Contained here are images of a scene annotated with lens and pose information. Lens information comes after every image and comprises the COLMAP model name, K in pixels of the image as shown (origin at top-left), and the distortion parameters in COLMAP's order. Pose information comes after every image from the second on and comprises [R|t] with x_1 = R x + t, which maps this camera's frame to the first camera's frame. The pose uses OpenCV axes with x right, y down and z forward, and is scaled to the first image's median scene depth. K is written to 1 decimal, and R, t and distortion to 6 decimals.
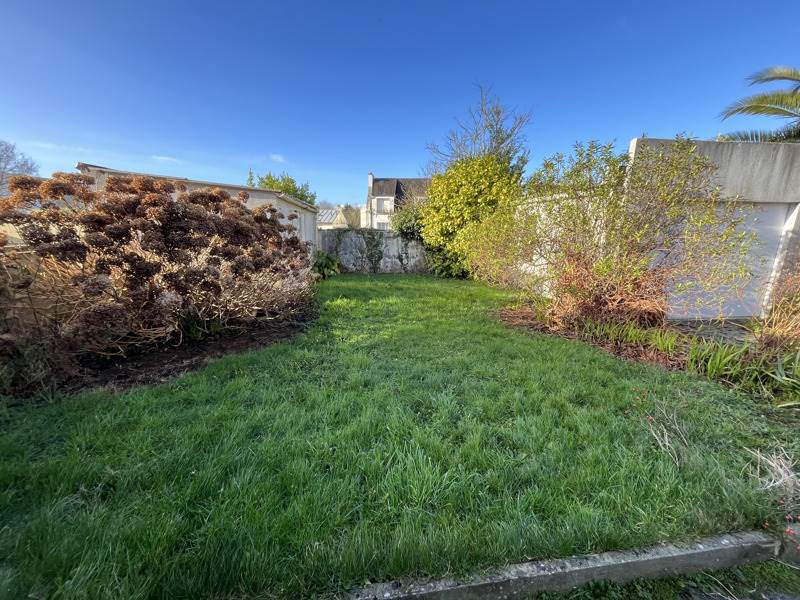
lens RADIAL K [[324.0, 0, 400.0], [0, 324.0, 300.0], [0, 0, 1]] dist [0.001105, 0.000093]
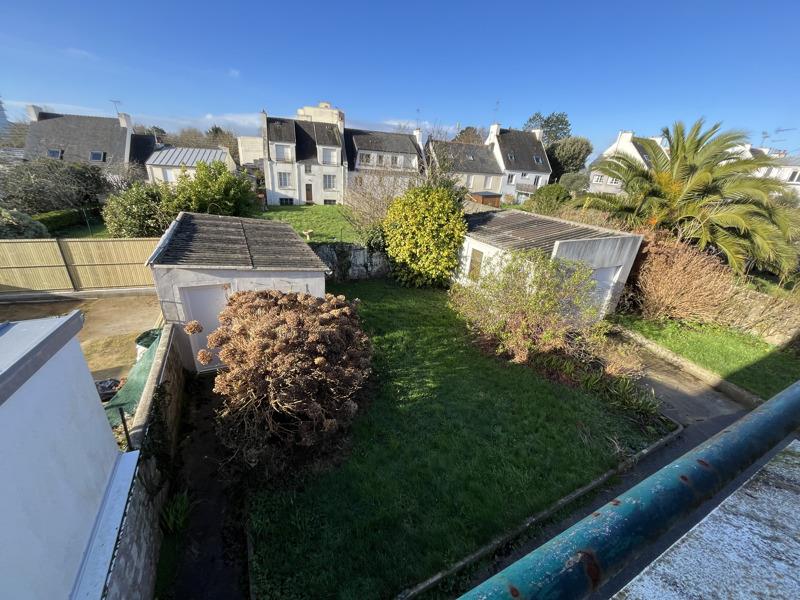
lens RADIAL K [[324.0, 0, 400.0], [0, 324.0, 300.0], [0, 0, 1]] dist [0.001105, 0.000093]
pose [[0.940785, -0.078854, 0.329706, -0.281786], [0.010413, 0.978834, 0.204390, -0.249858], [-0.338844, -0.188854, 0.921693, -0.148208]]
